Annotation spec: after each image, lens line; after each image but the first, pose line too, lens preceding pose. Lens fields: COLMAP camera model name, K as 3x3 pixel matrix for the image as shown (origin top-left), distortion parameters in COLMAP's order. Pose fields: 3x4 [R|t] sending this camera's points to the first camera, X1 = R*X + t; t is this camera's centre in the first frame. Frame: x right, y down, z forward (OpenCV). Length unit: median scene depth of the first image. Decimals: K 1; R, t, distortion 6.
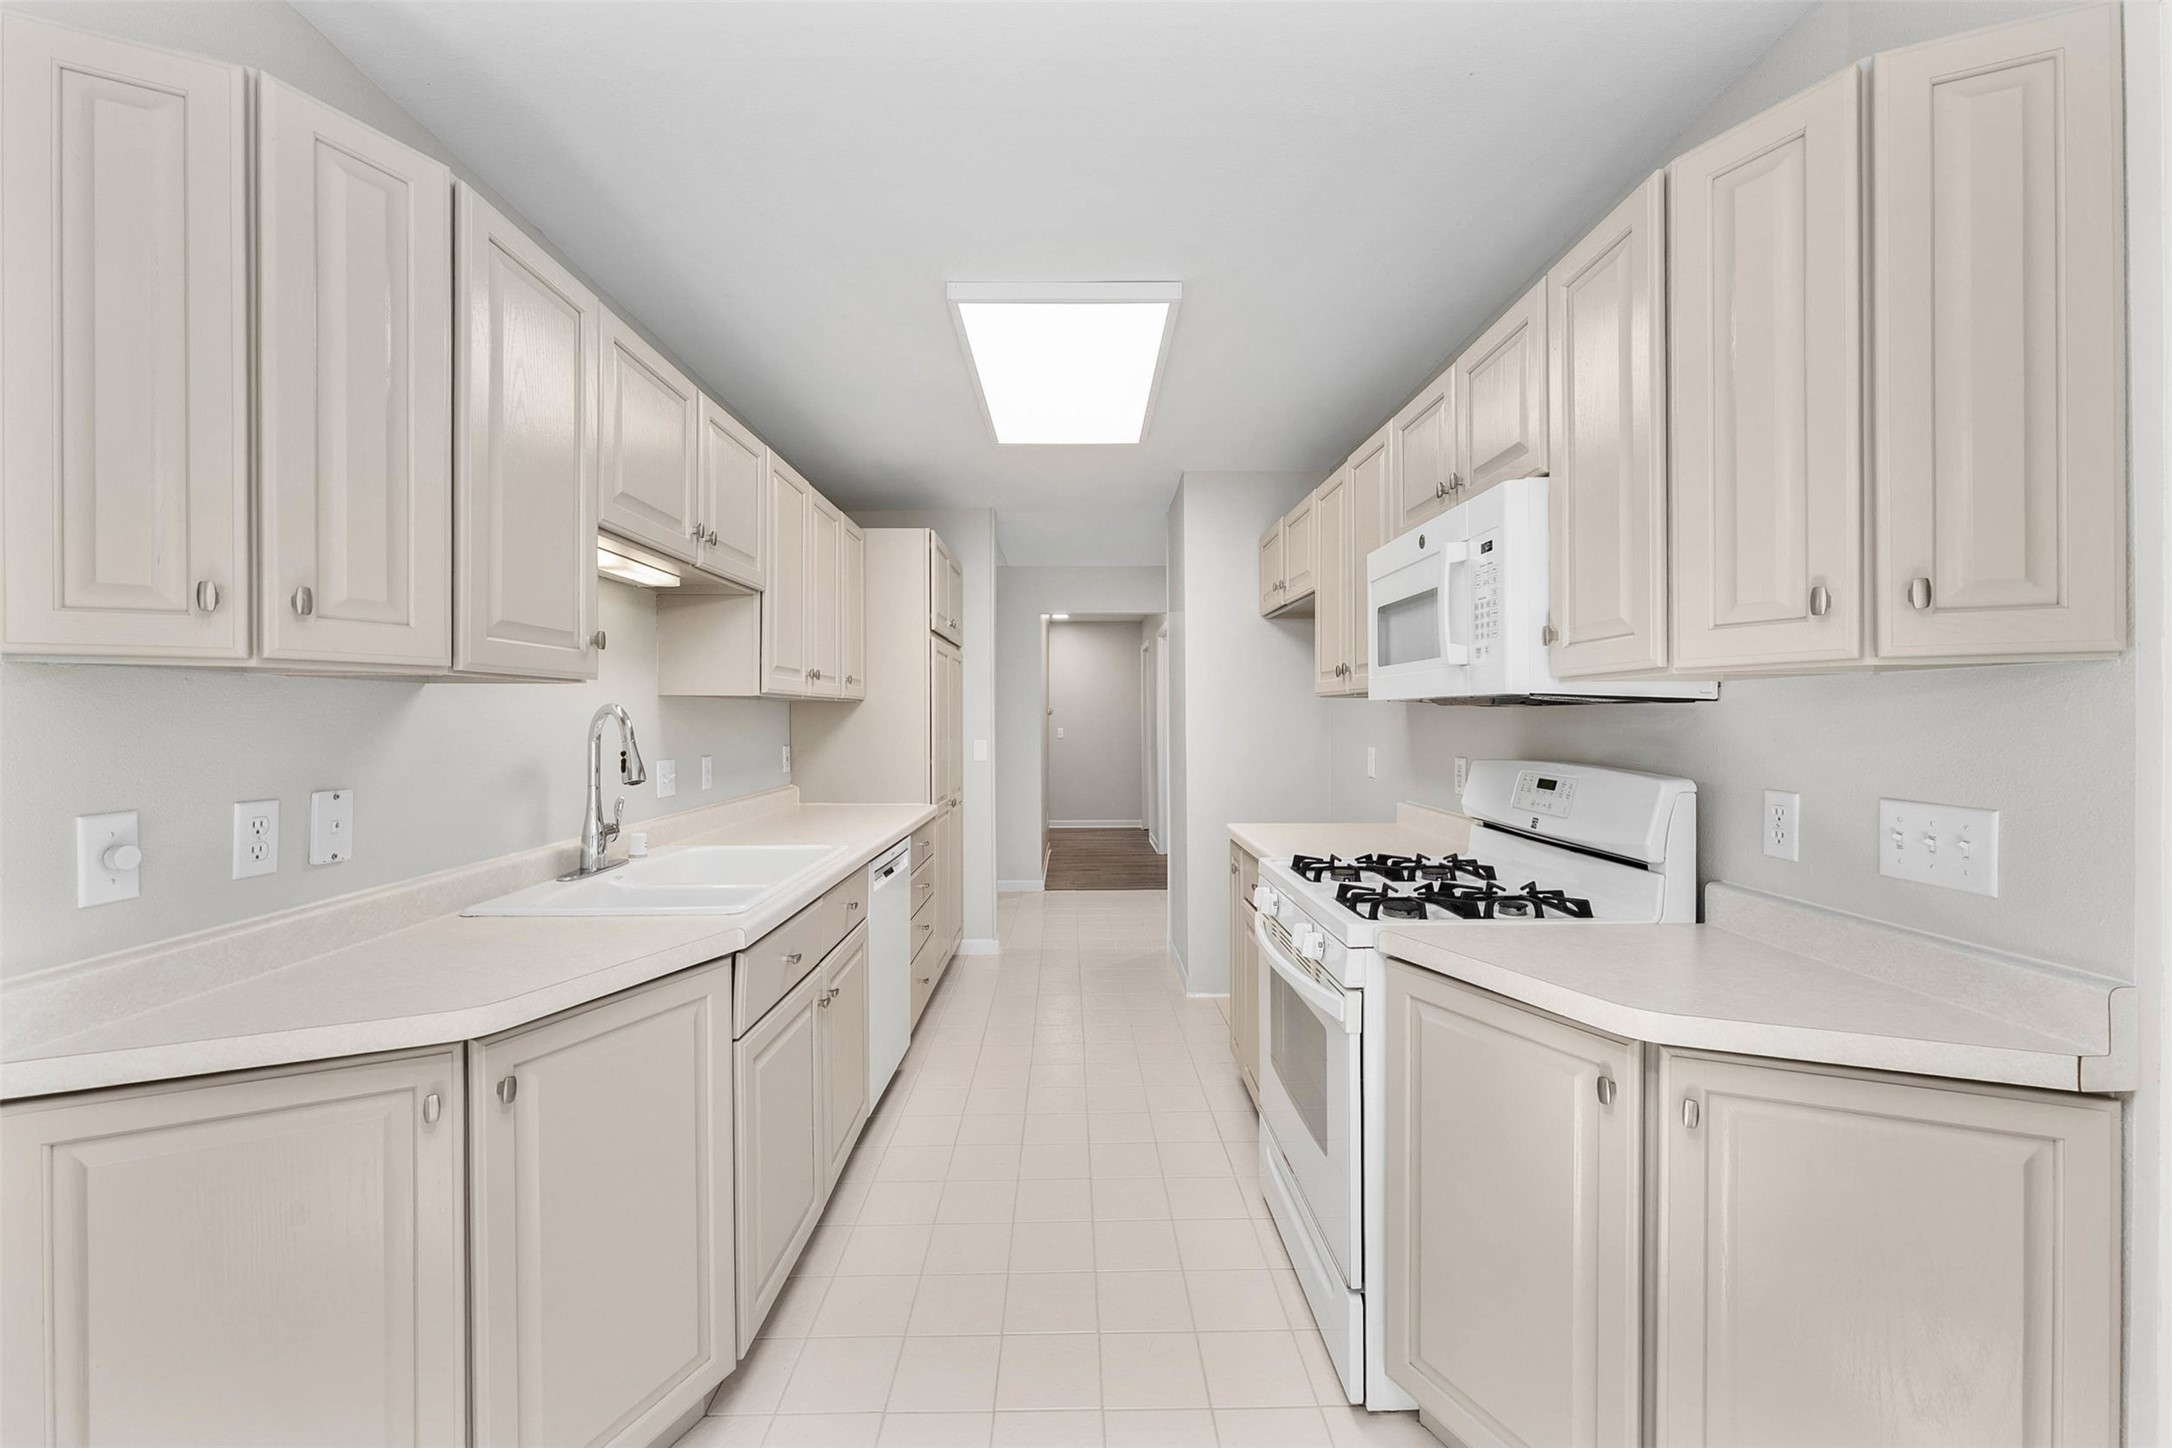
lens RADIAL K [[867.9, 0, 1090.3], [0, 867.9, 716.0], [0, 0, 1]] dist [-0.003229, 0.001071]
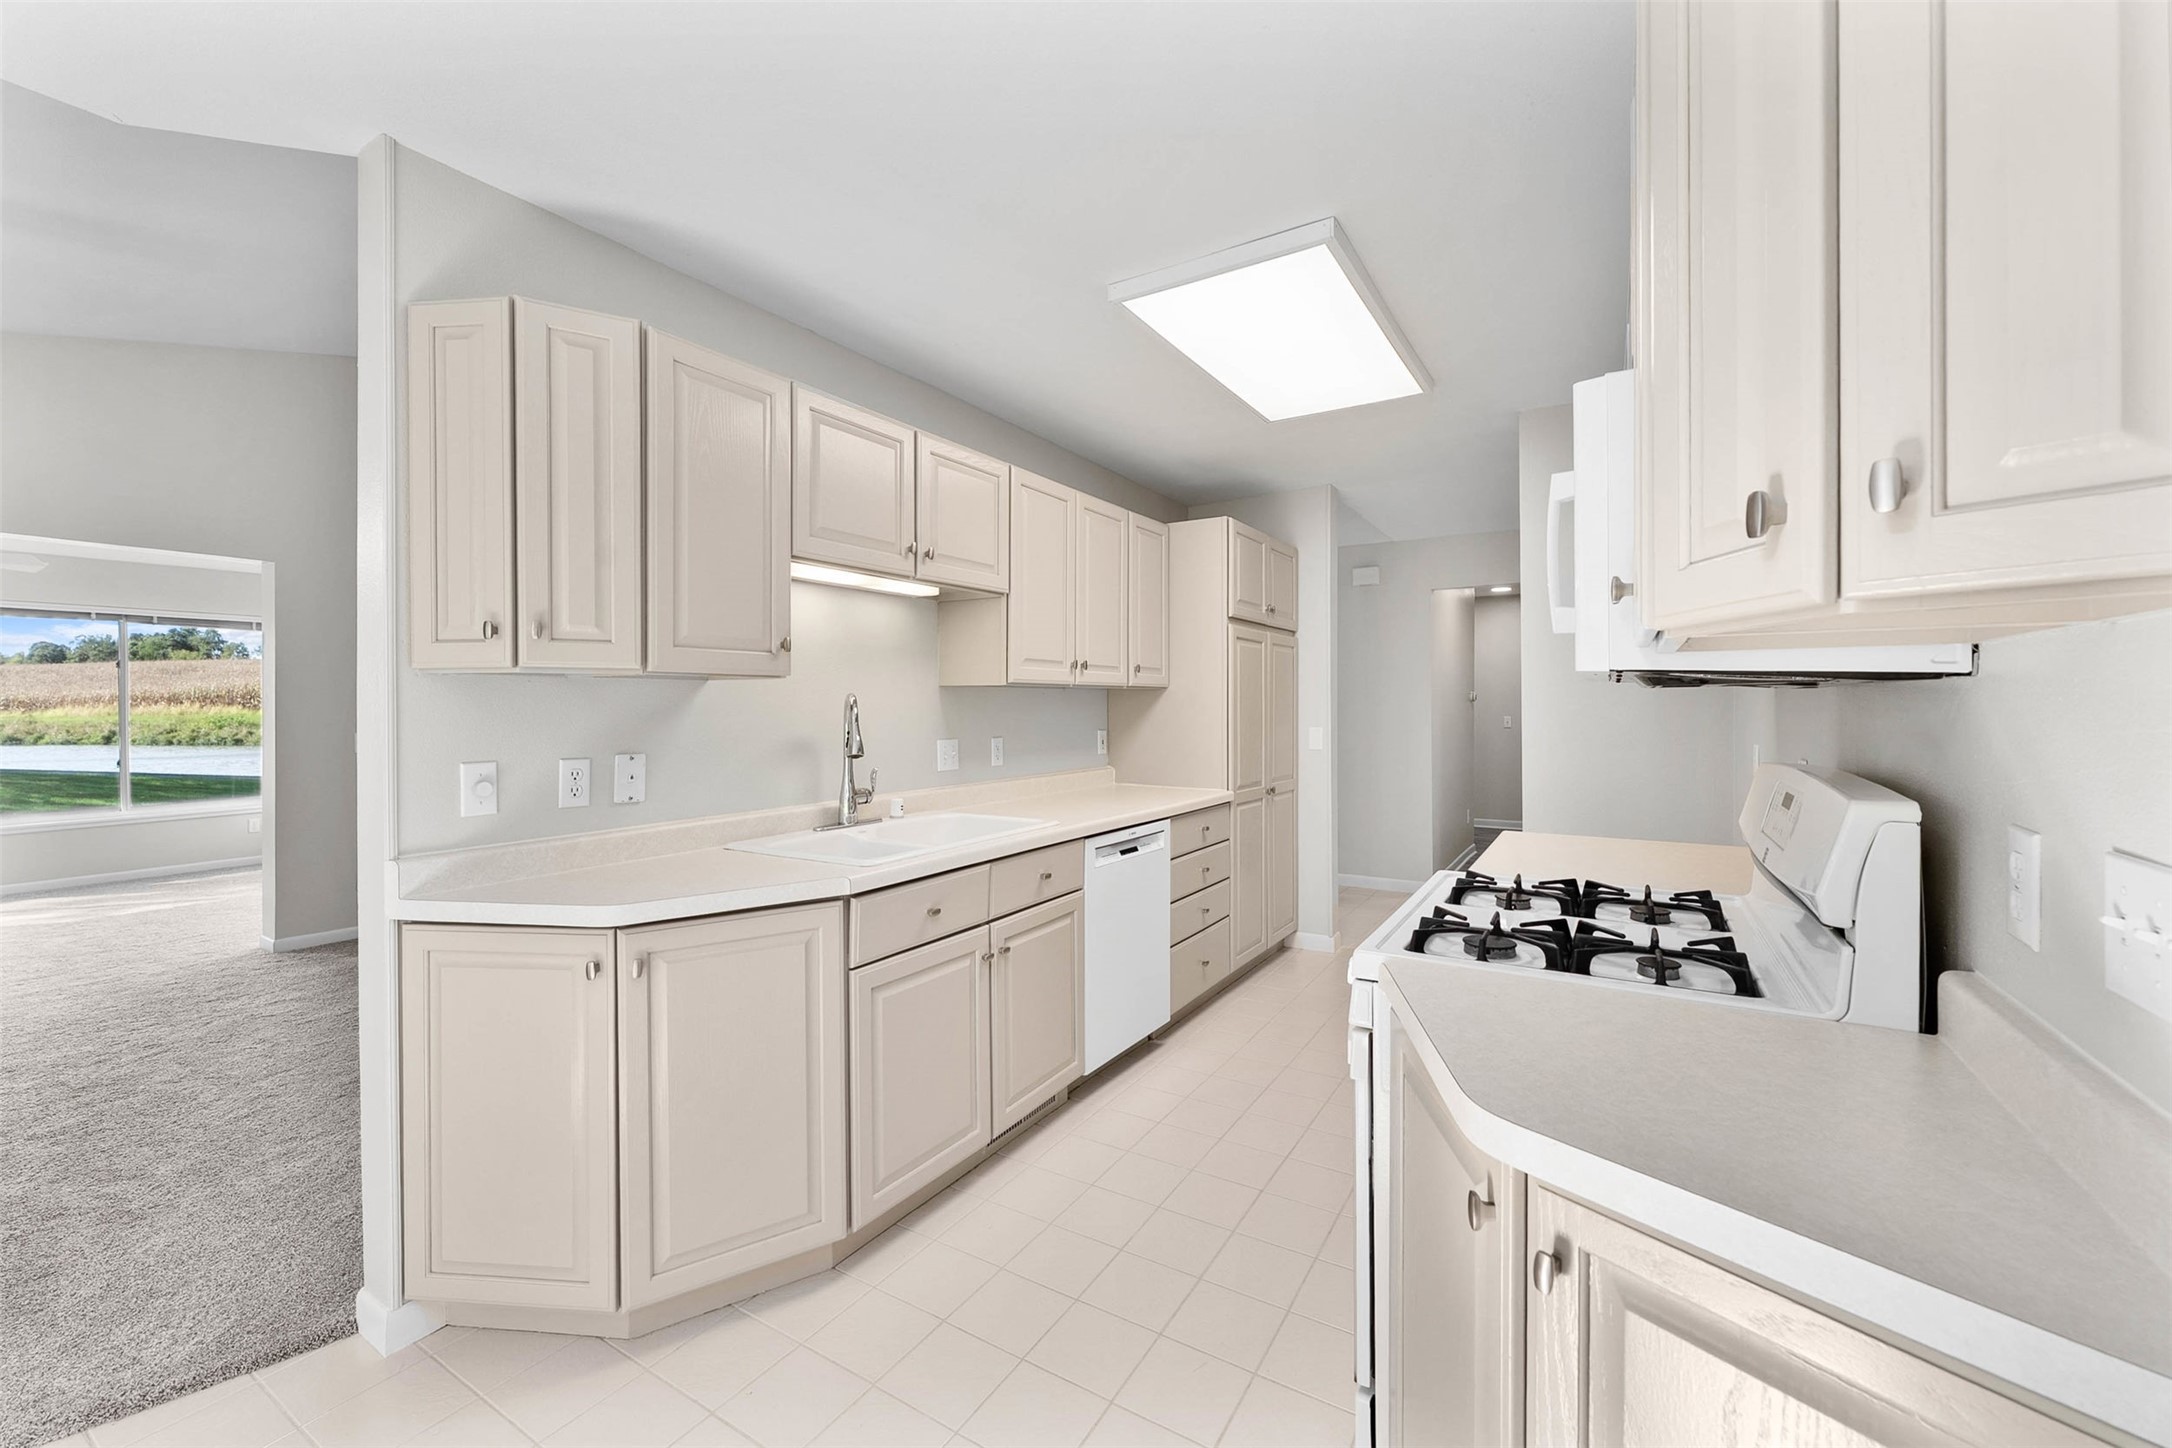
lens RADIAL K [[867.9, 0, 1084.2], [0, 867.9, 706.6], [0, 0, 1]] dist [-0.003229, 0.001071]
pose [[0.842344, -0.000648, -0.538940, 0.433445], [0.002685, 0.999992, 0.002993, 0.001786], [0.538934, -0.003968, 0.842339, 0.125749]]
